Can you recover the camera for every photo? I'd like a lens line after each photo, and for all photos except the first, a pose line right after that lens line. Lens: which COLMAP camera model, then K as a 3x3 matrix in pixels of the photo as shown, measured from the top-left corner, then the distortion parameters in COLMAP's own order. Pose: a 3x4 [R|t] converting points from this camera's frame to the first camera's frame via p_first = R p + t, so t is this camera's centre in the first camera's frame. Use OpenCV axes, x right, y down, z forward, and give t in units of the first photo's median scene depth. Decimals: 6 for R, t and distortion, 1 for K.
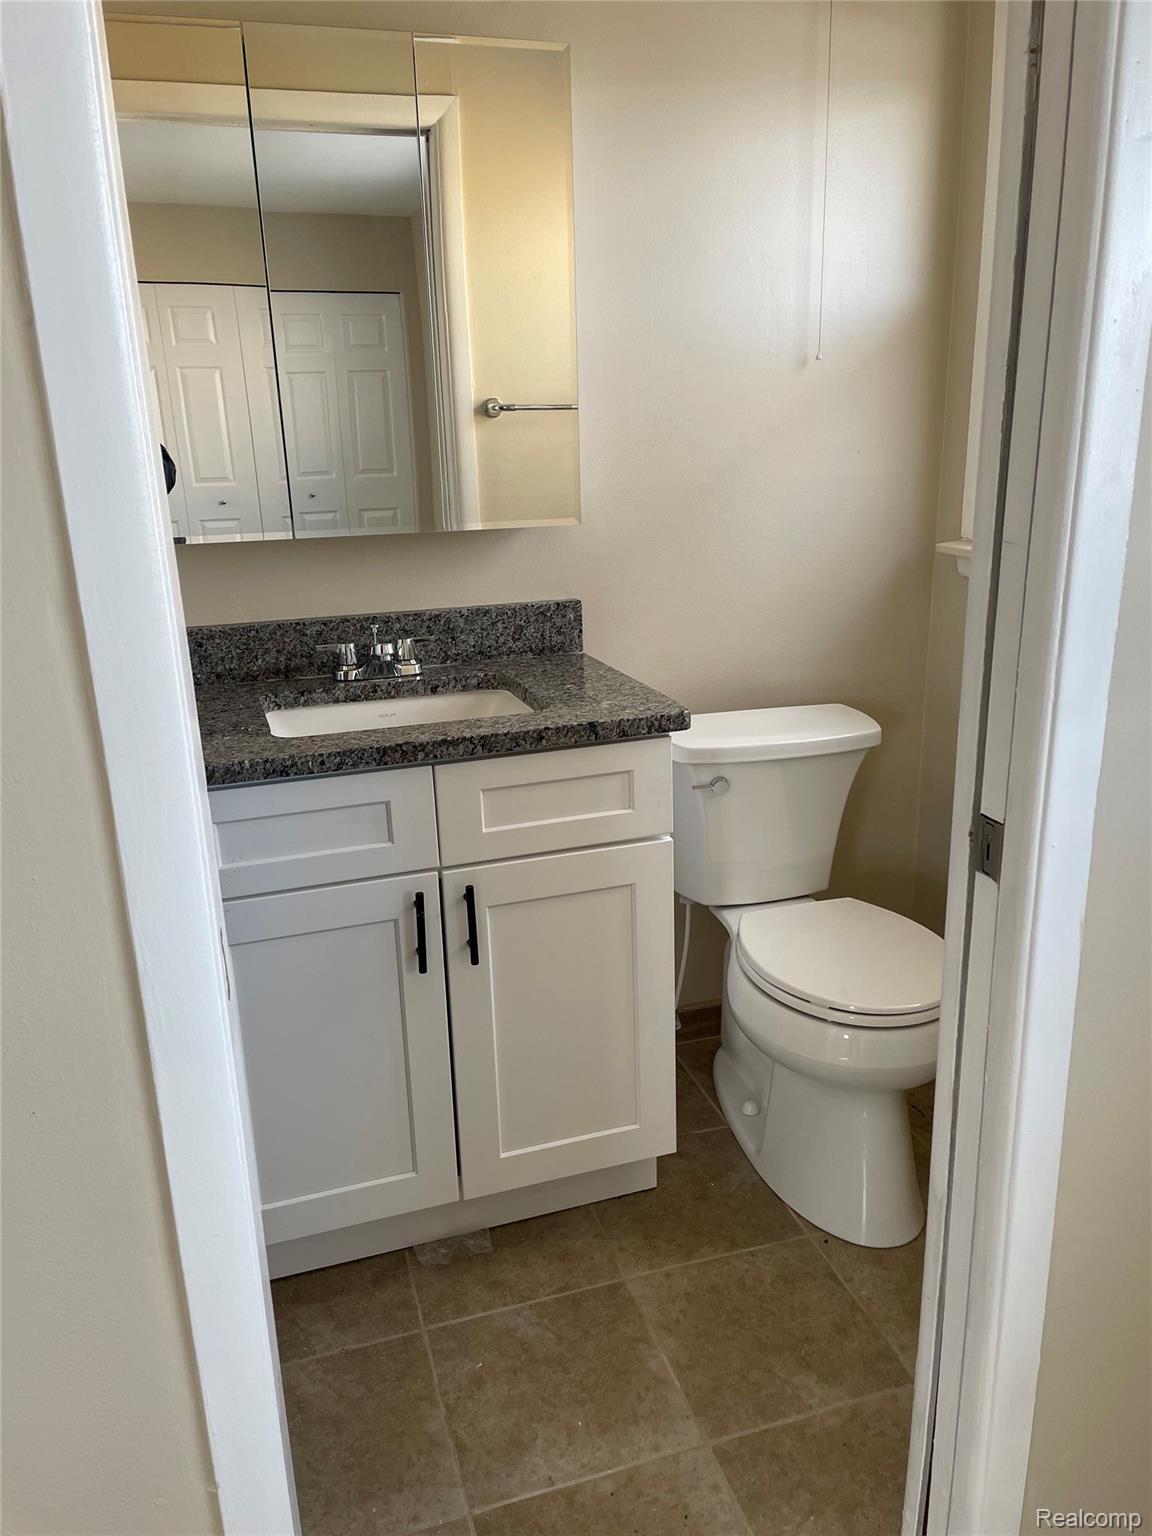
lens RADIAL K [[1177.2, 0, 572.5], [0, 1177.2, 803.0], [0, 0, 1]] dist [0.143091, -0.232216]
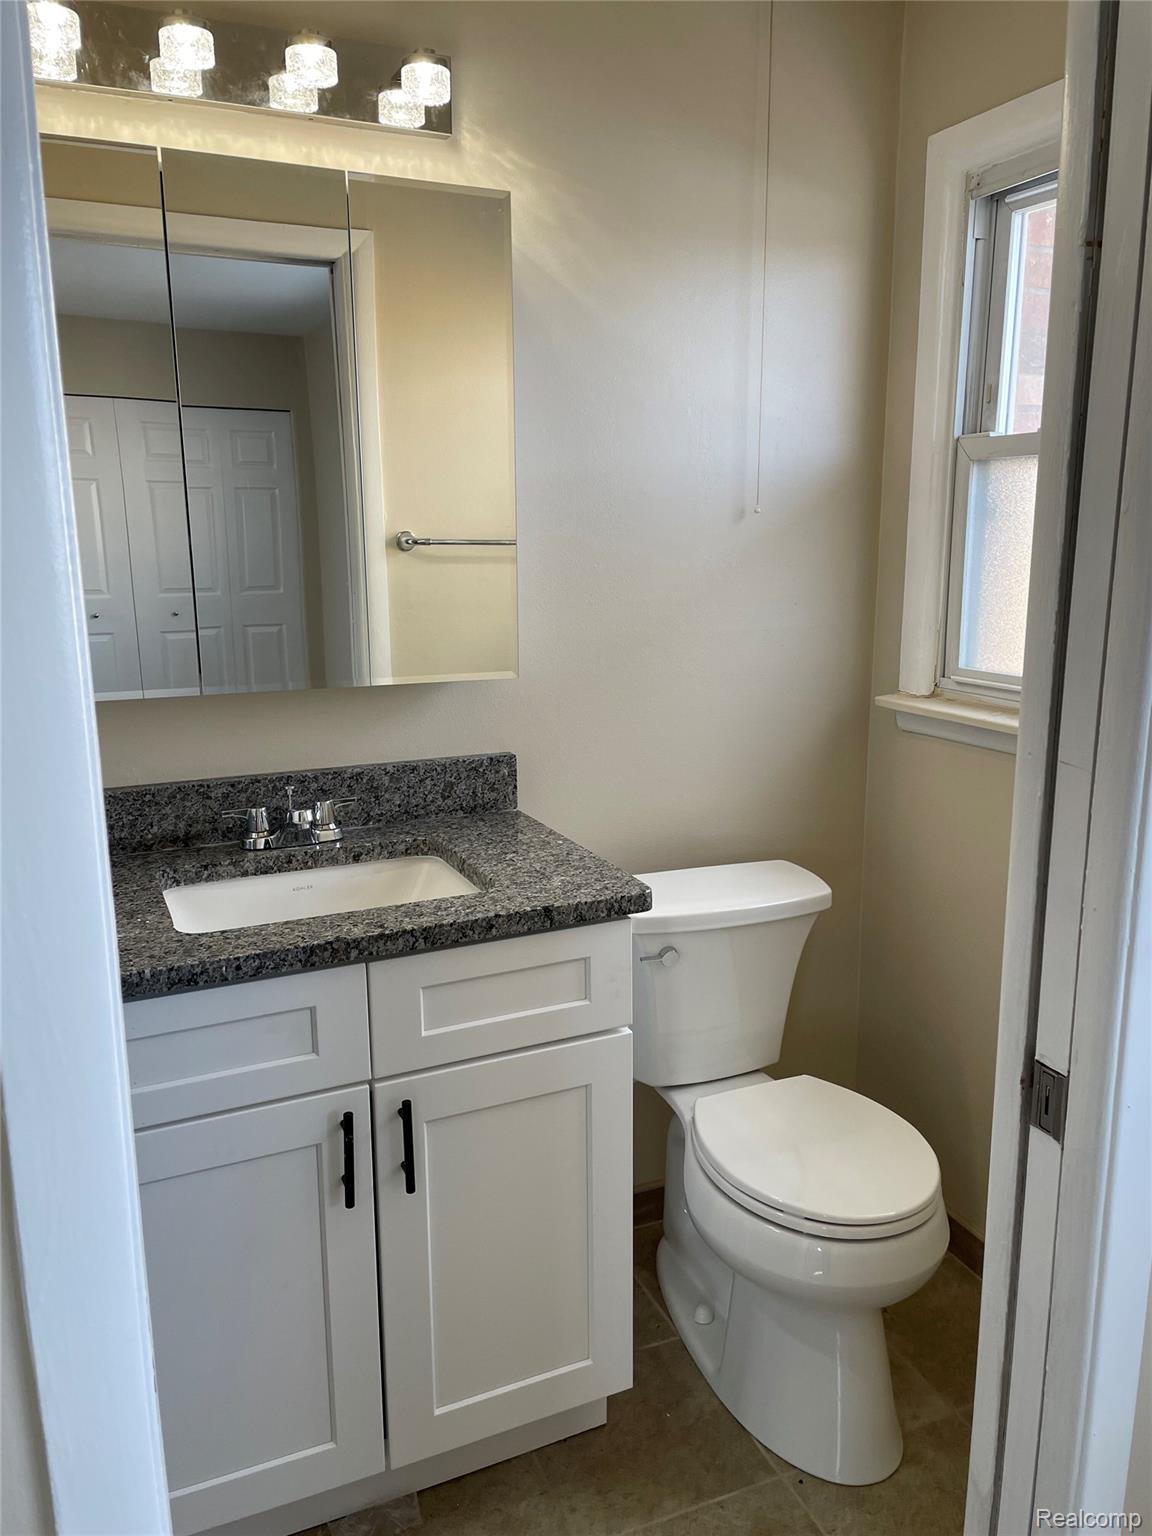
lens RADIAL K [[1170.4, 0, 579.8], [0, 1170.4, 784.8], [0, 0, 1]] dist [0.100771, -0.126751]
pose [[0.992895, 0.000884, 0.118992, -0.058241], [0.009765, 0.995995, -0.088876, -0.073785], [-0.118593, 0.089407, 0.988910, 0.101182]]
